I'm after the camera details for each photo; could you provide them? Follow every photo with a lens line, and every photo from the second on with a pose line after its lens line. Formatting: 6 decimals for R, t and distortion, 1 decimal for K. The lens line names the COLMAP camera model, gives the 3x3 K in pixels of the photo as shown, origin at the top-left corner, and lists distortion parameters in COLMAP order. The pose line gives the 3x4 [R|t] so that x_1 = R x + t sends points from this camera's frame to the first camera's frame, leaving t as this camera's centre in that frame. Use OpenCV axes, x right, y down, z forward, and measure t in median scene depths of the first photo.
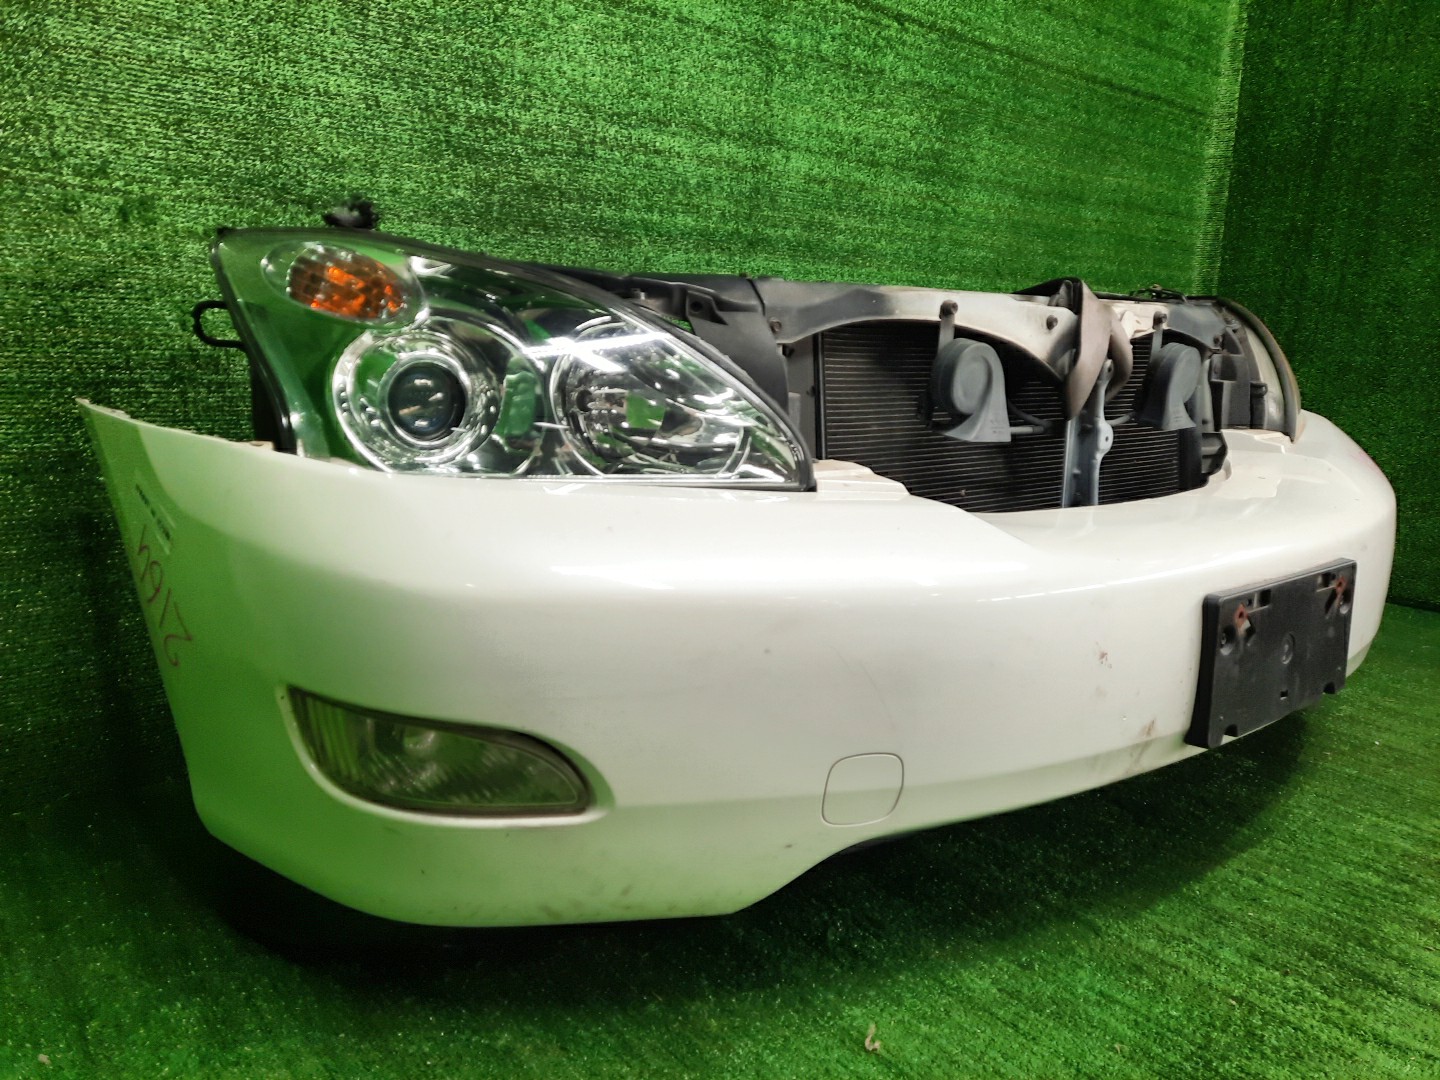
lens RADIAL K [[1043.3, 0, 720.0], [0, 1043.3, 540.0], [0, 0, 1]] dist [0.030683, -0.005840]
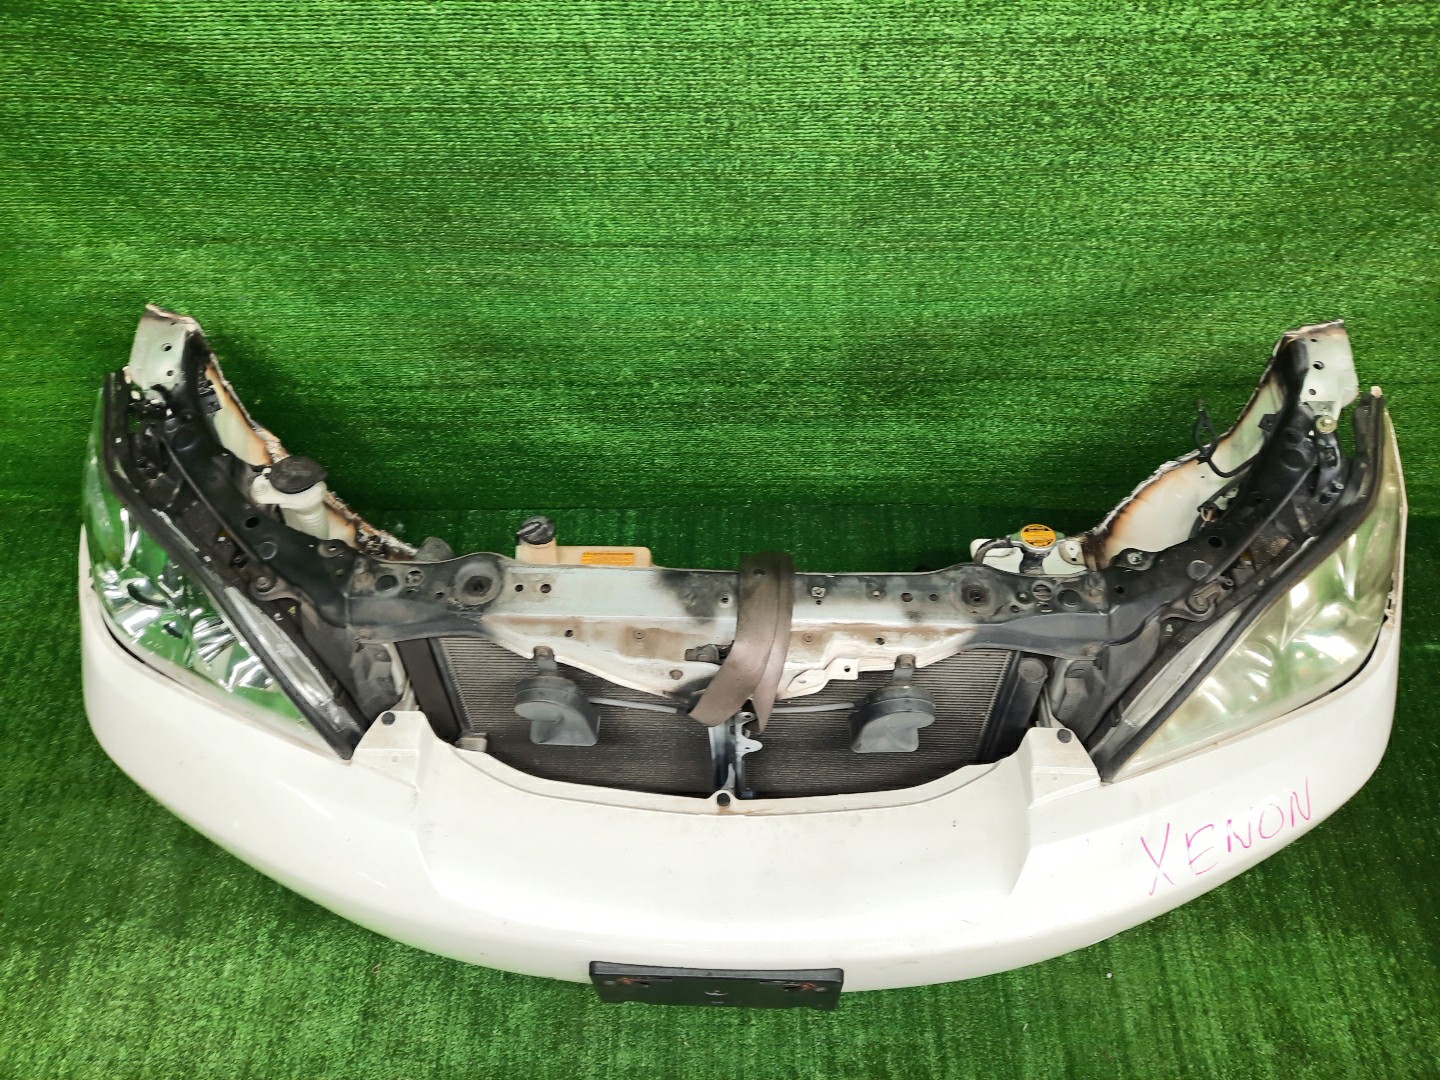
lens RADIAL K [[1043.3, 0, 720.0], [0, 1043.3, 540.0], [0, 0, 1]] dist [0.030683, -0.005840]
pose [[0.763722, 0.514066, -0.390467, 0.657300], [-0.100453, 0.692134, 0.714744, -0.993552], [0.637681, -0.506643, 0.580238, 0.495283]]
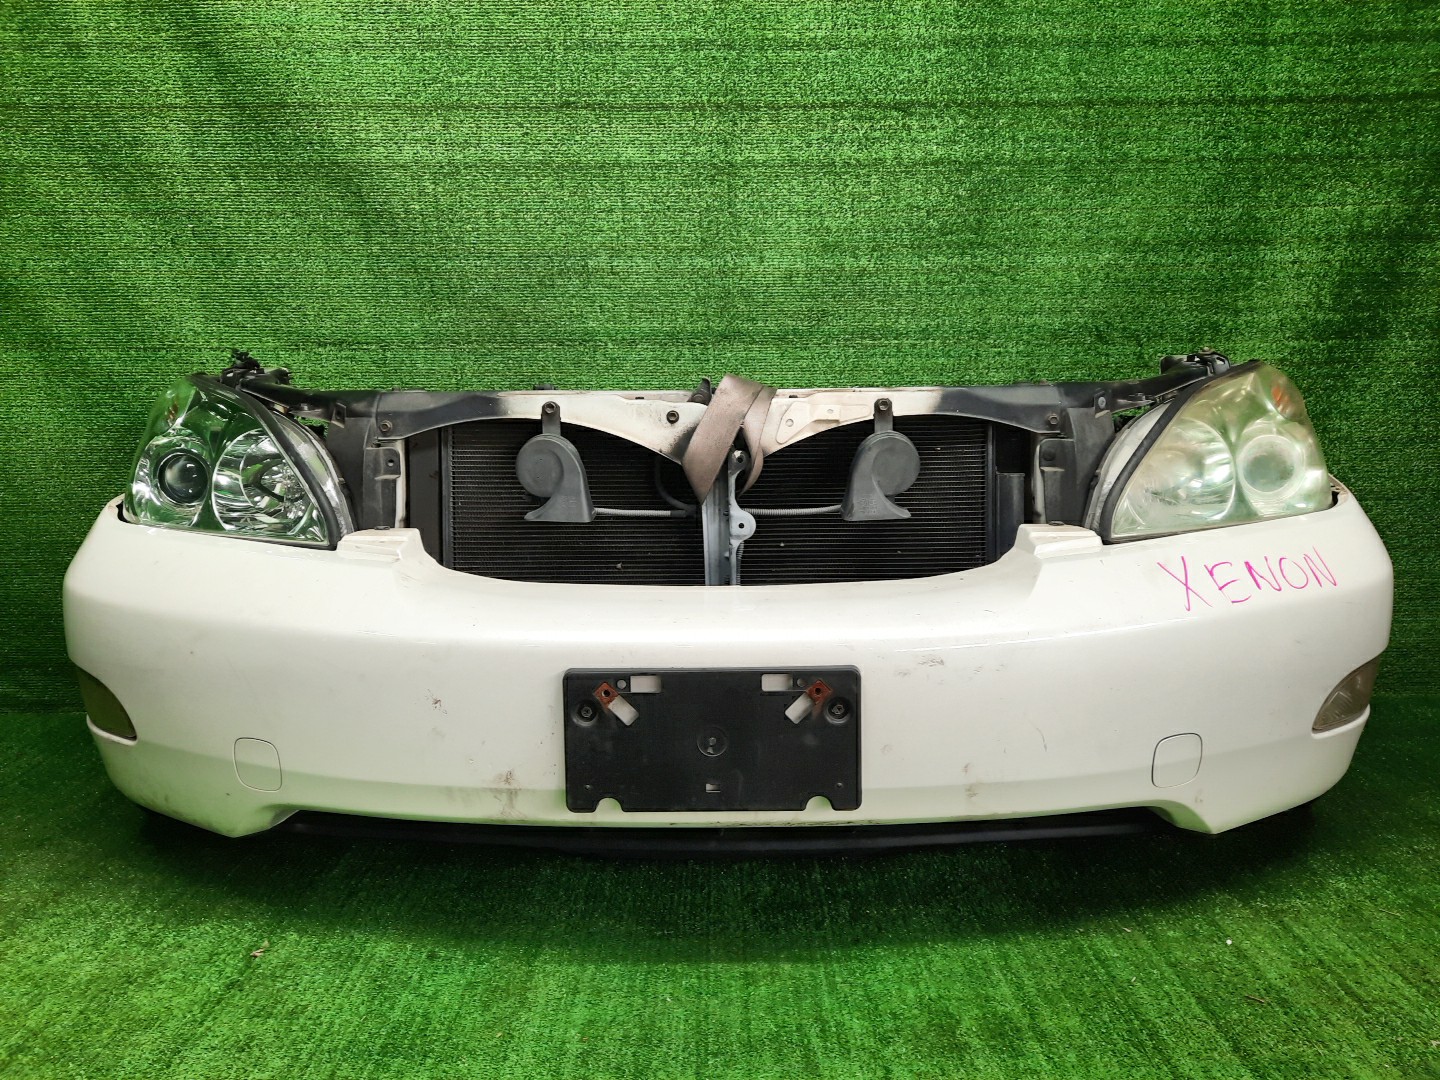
lens RADIAL K [[1048.6, 0, 720.0], [0, 1048.6, 540.0], [0, 0, 1]] dist [0.051491, -0.041652]
pose [[0.772065, 0.060902, -0.632619, 1.027441], [-0.094553, 0.995327, -0.019575, -0.061022], [0.628470, 0.074929, 0.774216, 0.189107]]
